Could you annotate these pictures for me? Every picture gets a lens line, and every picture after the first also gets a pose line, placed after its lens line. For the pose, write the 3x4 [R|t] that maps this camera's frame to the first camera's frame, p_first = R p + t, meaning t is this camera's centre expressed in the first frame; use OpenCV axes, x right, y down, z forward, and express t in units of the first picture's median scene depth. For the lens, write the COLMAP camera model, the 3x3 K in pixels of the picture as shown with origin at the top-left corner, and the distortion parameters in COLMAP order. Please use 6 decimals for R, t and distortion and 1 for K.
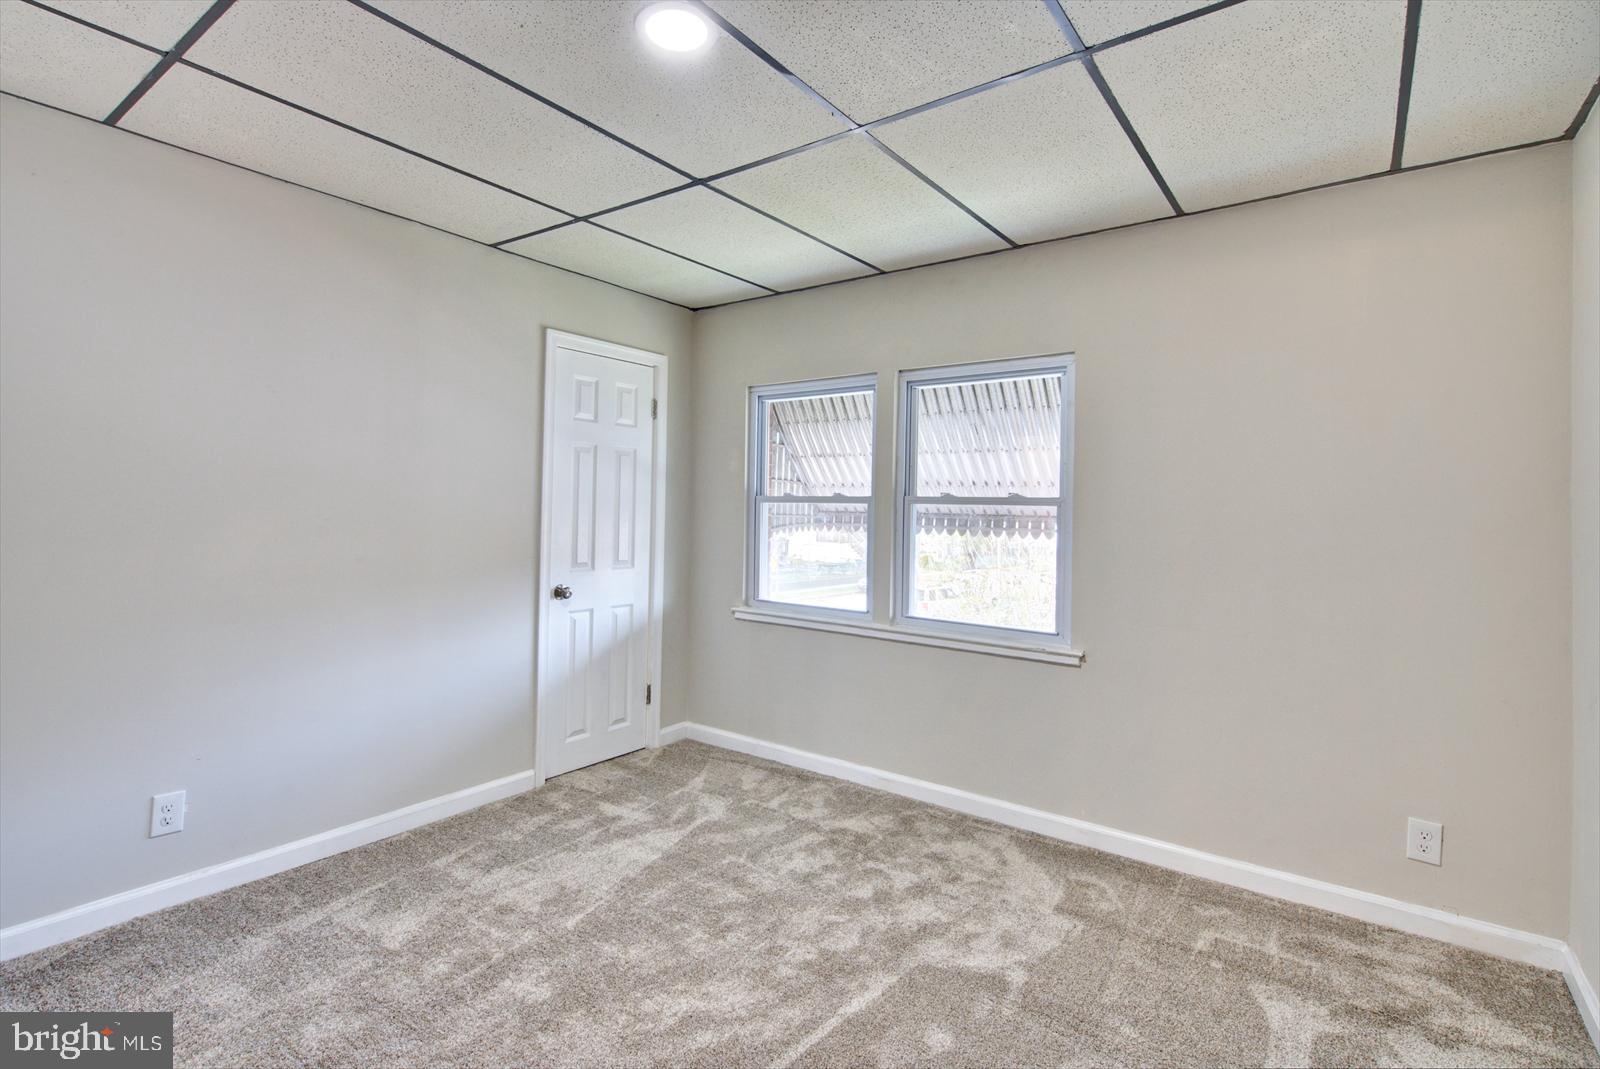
lens RADIAL K [[763.7, 0, 797.6], [0, 763.7, 496.0], [0, 0, 1]] dist [0.004344, -0.000696]
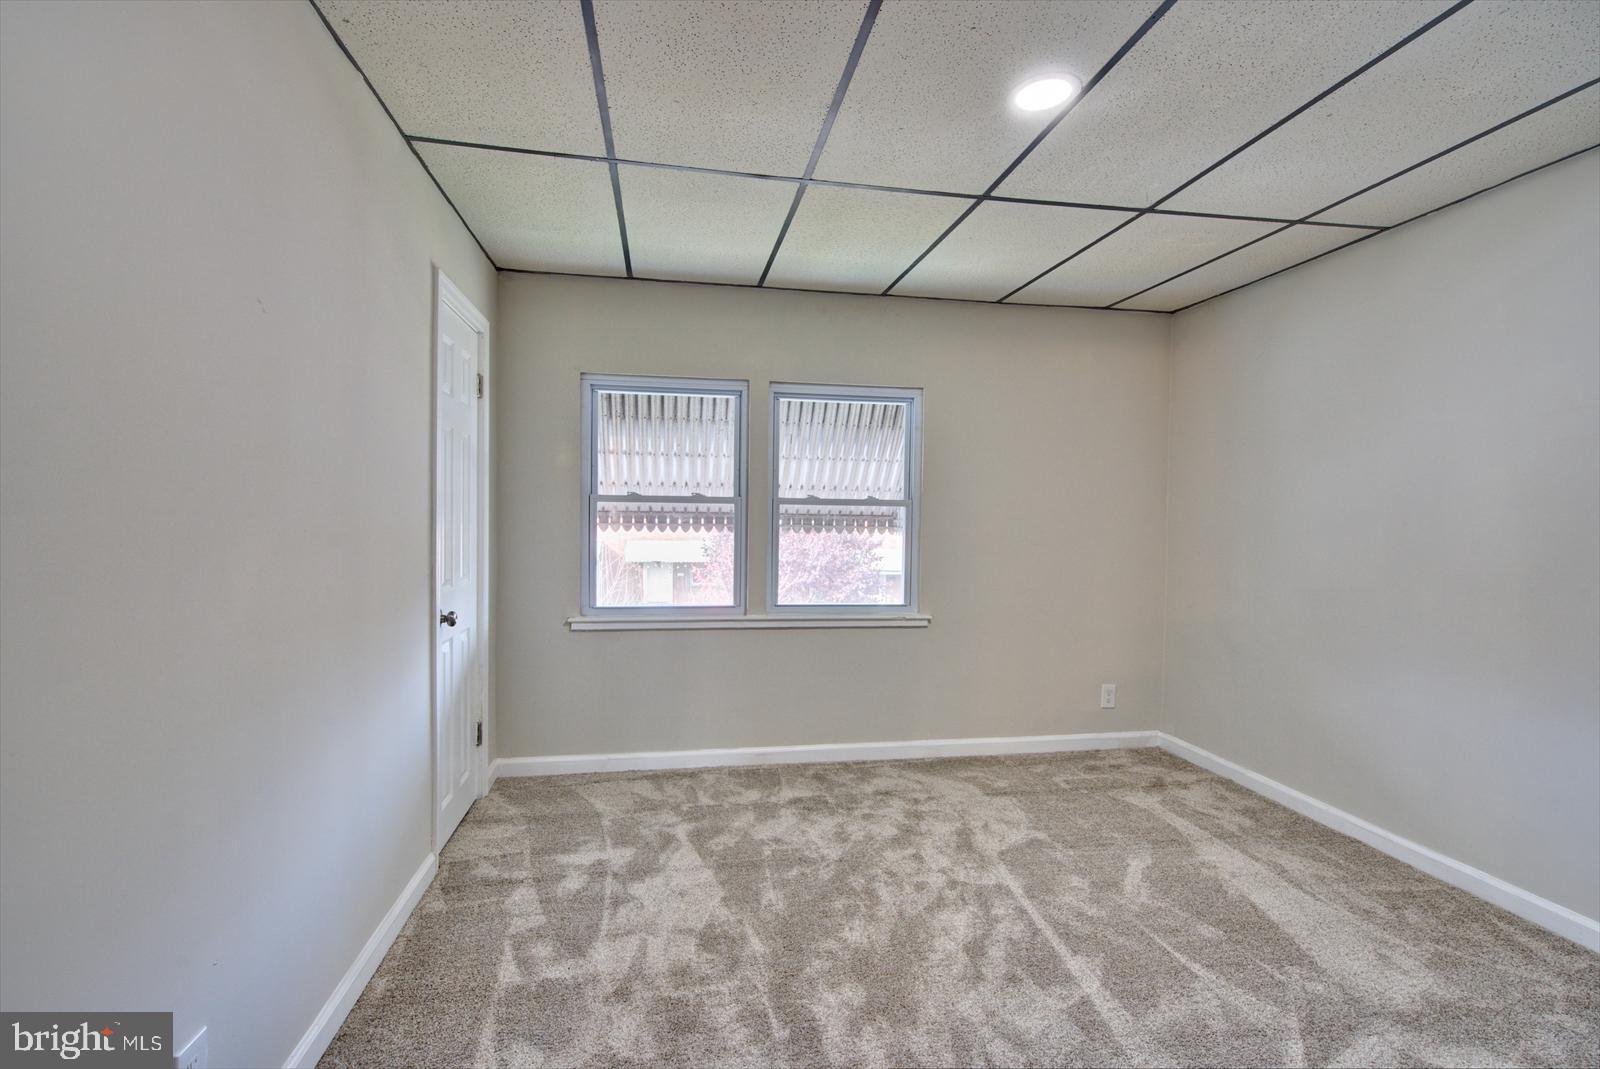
lens RADIAL K [[748.4, 0, 800.0], [0, 748.4, 534.5], [0, 0, 1]] dist [0.002900, -0.001384]
pose [[0.687693, -0.027578, 0.725478, -0.630078], [-0.013696, 0.998608, 0.050943, -0.001801], [-0.725873, -0.044970, 0.686357, 0.236290]]
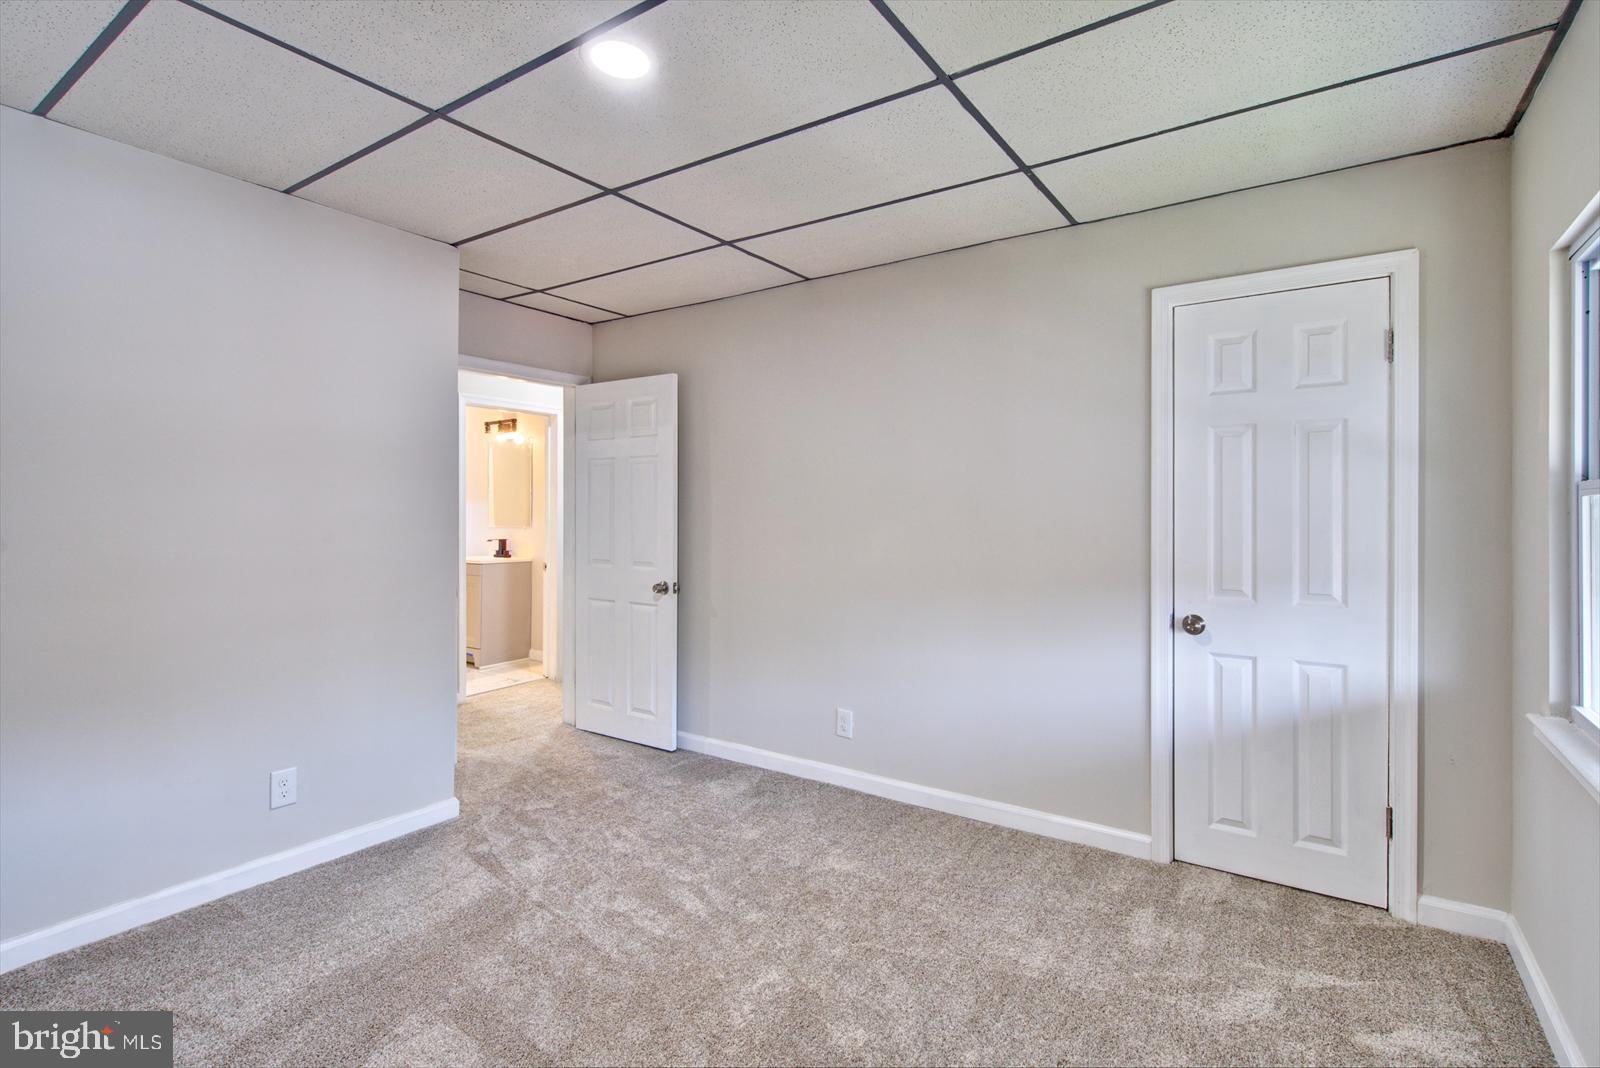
lens RADIAL K [[757.7, 0, 805.6], [0, 757.7, 511.5], [0, 0, 1]] dist [0.002856, 0.000393]
pose [[0.032600, -0.021489, -0.999237, 0.456411], [0.017739, 0.999624, -0.020919, 0.023166], [0.999311, -0.017044, 0.032969, 0.616601]]
